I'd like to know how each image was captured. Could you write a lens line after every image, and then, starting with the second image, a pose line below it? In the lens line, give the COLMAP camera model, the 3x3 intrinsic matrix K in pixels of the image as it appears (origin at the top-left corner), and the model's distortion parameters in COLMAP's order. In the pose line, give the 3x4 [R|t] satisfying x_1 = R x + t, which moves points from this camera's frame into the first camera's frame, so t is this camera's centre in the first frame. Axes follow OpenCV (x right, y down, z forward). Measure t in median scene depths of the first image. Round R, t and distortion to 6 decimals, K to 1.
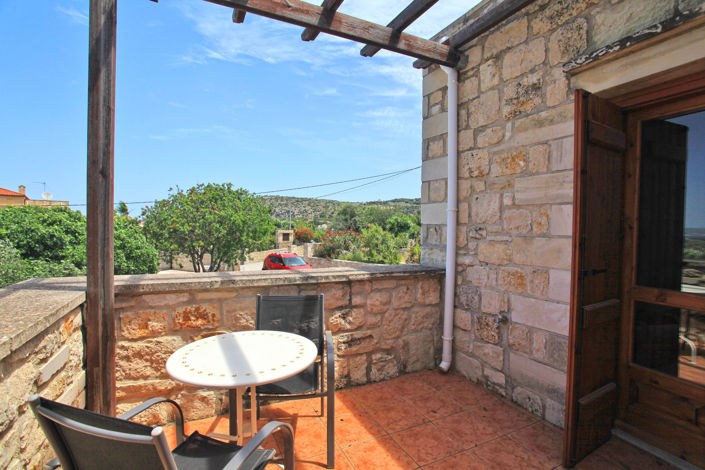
lens RADIAL K [[340.9, 0, 352.9], [0, 340.9, 234.3], [0, 0, 1]] dist [-0.076488, 0.032854]
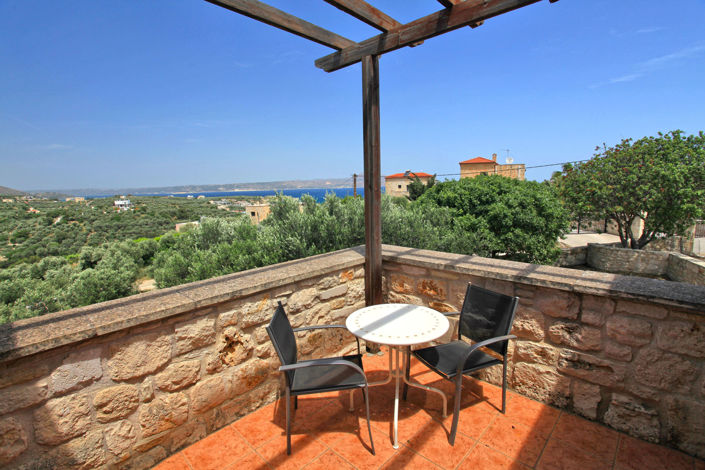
lens RADIAL K [[340.9, 0, 352.9], [0, 340.9, 234.3], [0, 0, 1]] dist [-0.076488, 0.032854]
pose [[0.353754, 0.111287, -0.928695, 0.528944], [0.011158, 0.992324, 0.123162, -0.108360], [0.935272, -0.053931, 0.349796, 0.208661]]
